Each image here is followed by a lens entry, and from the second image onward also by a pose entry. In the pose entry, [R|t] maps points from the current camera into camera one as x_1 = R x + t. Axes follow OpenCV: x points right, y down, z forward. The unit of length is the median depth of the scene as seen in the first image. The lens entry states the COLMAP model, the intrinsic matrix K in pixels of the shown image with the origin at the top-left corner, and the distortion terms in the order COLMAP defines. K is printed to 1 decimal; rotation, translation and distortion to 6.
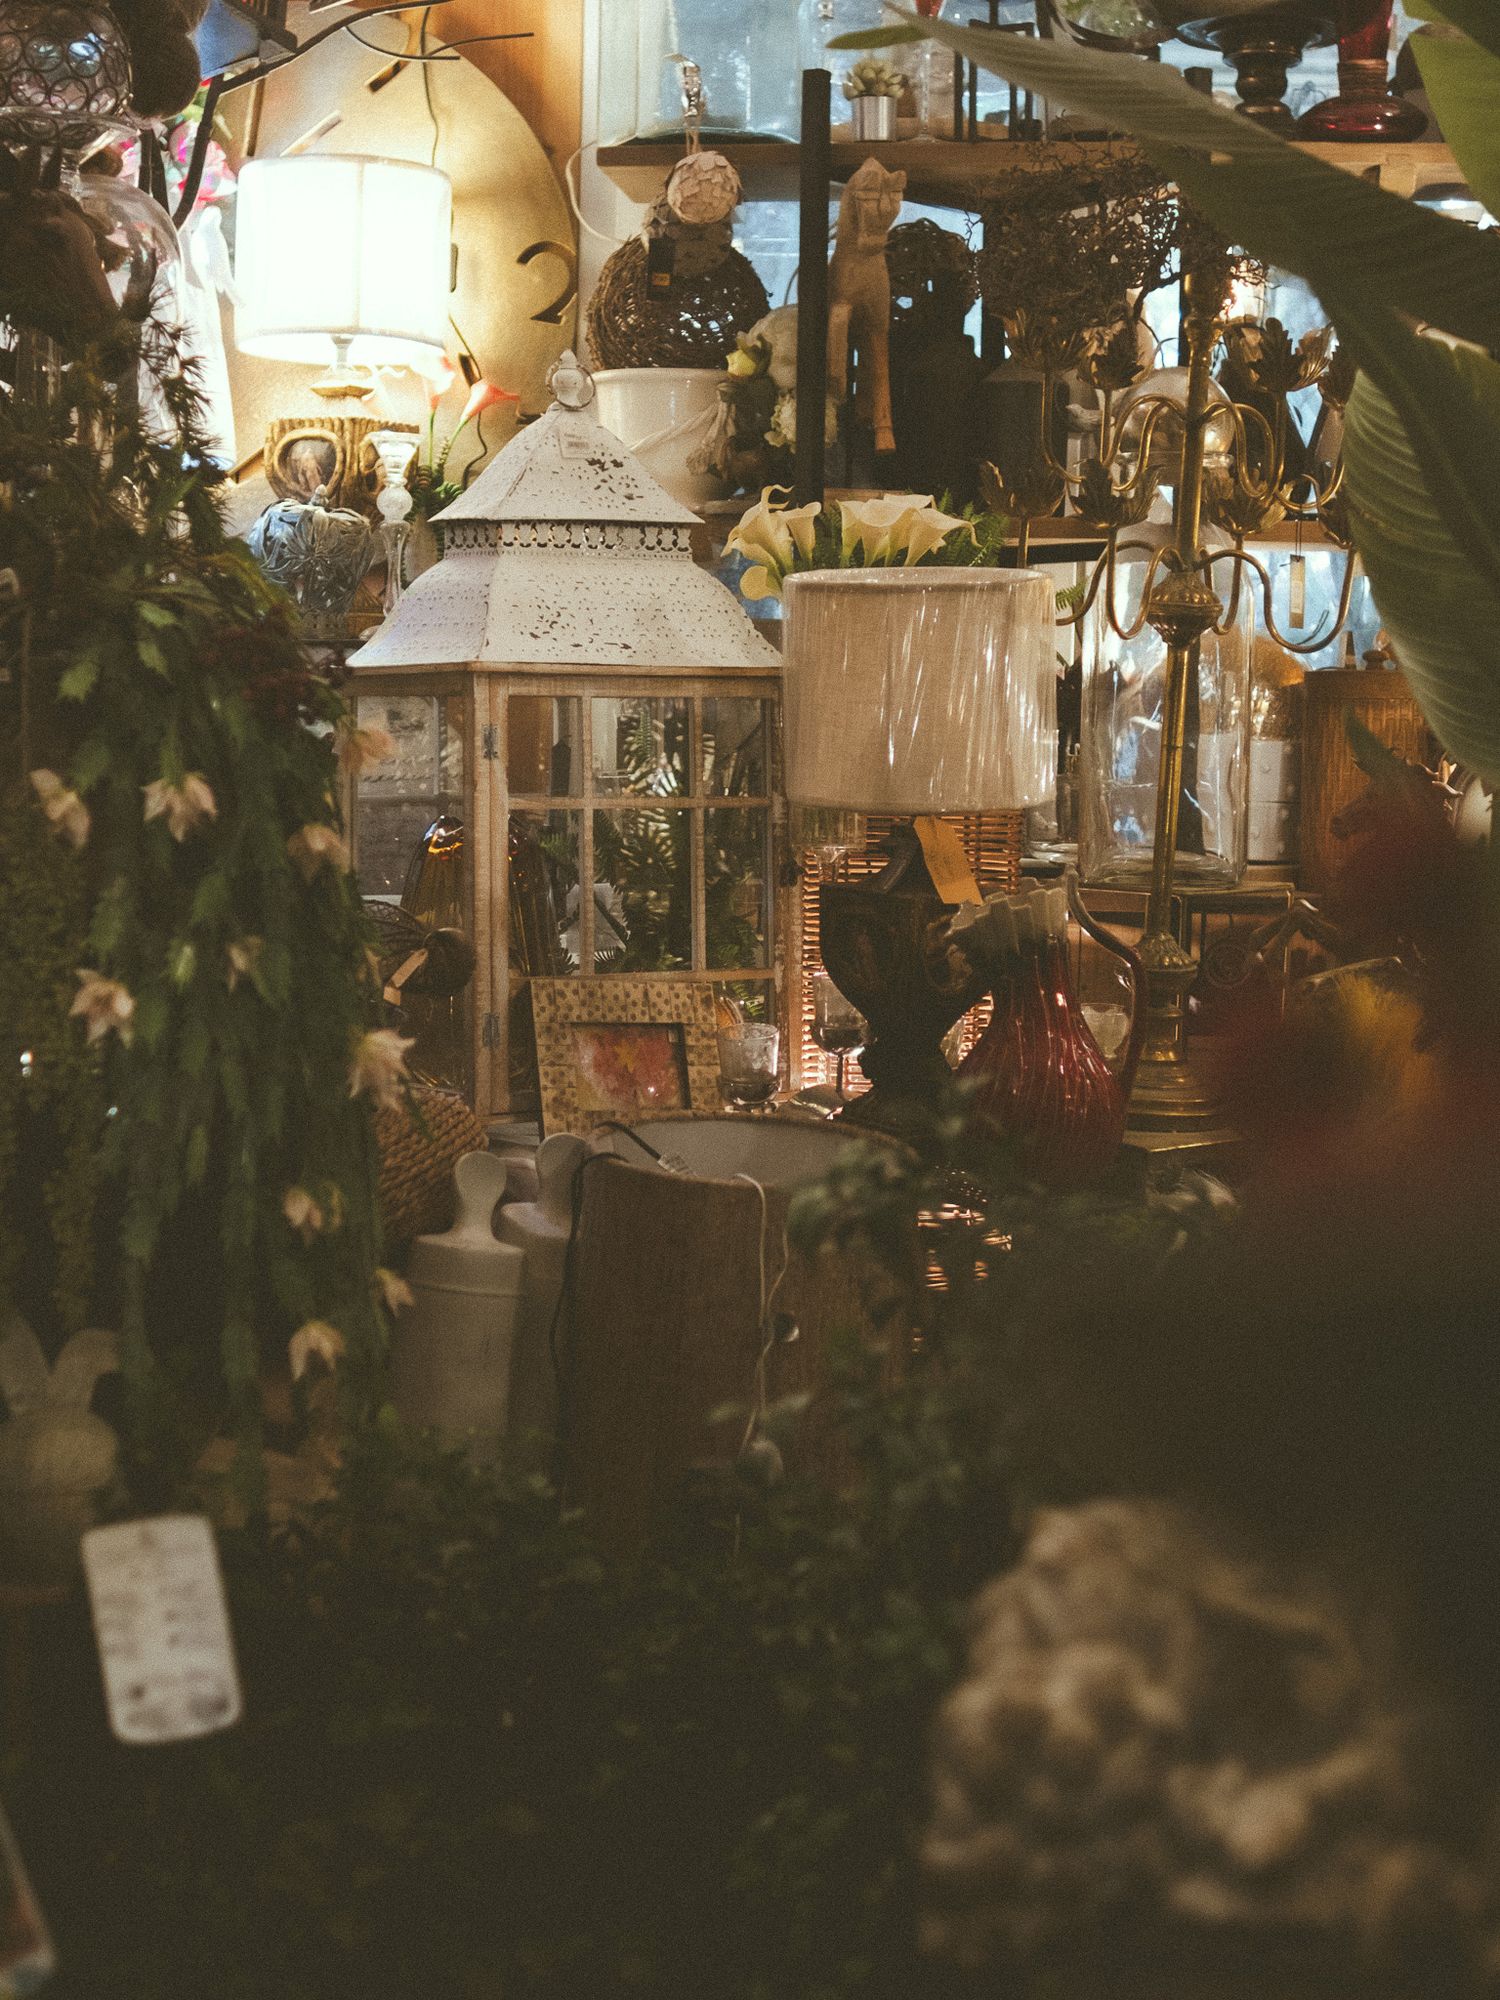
lens RADIAL K [[3788.2, 0, 750.0], [0, 3788.2, 1000.0], [0, 0, 1]] dist [-0.246212, -0.135599]
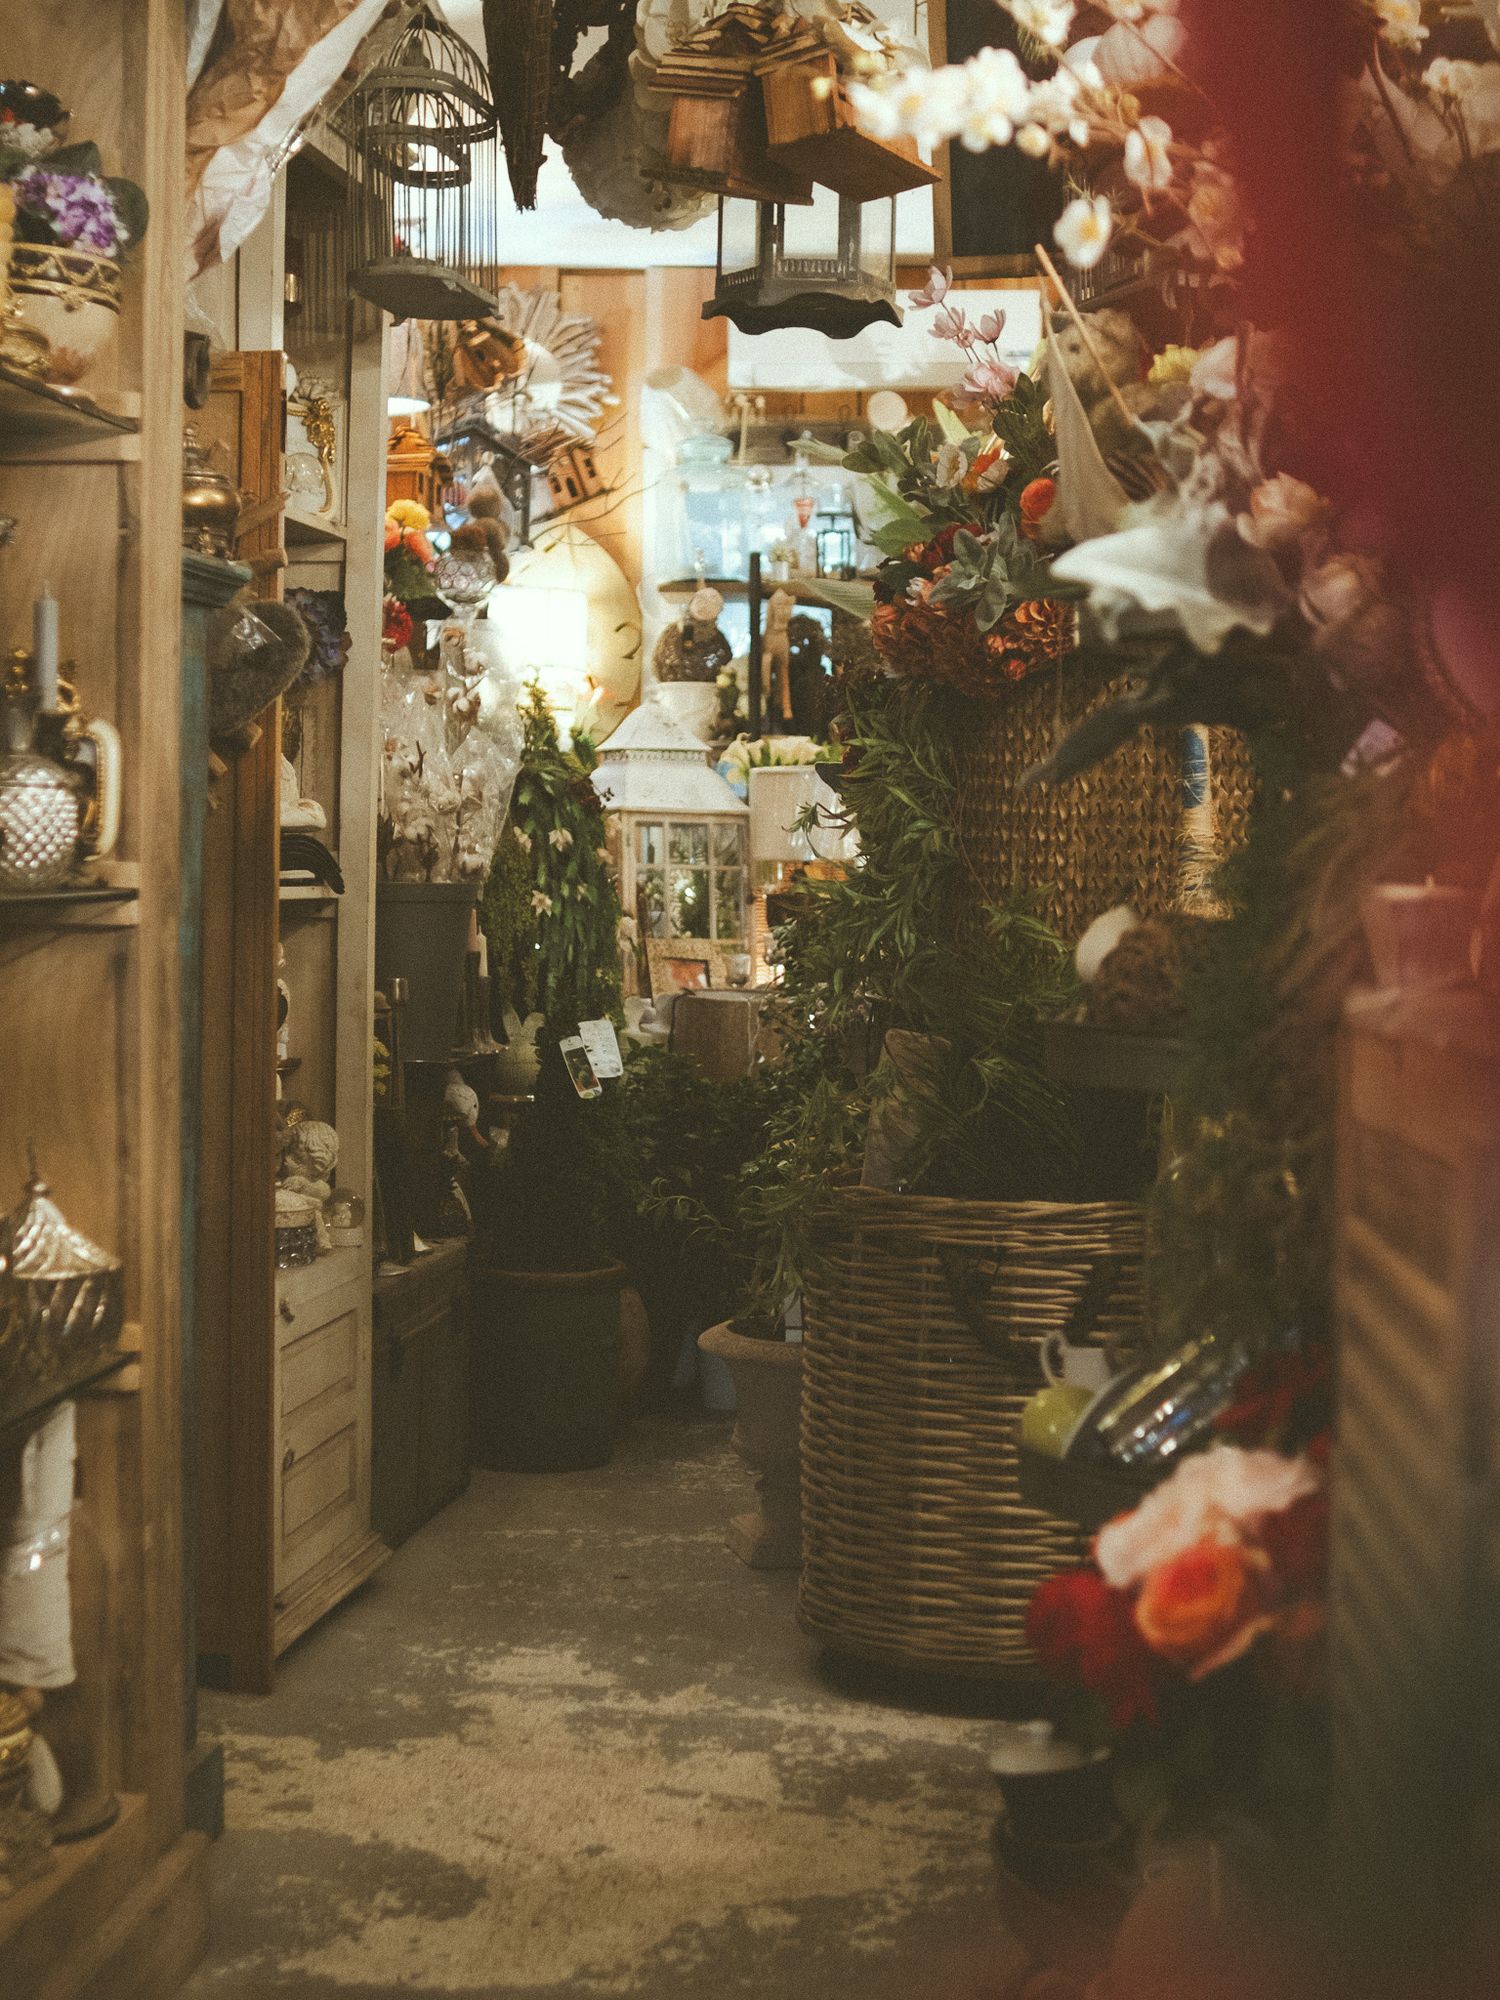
lens RADIAL K [[3788.2, 0, 750.0], [0, 3788.2, 1000.0], [0, 0, 1]] dist [-0.246212, -0.135599]
pose [[0.999329, -0.015087, 0.033378, -0.068717], [0.017373, 0.997444, -0.069303, 0.190163], [-0.032247, 0.069836, 0.997037, -1.322359]]
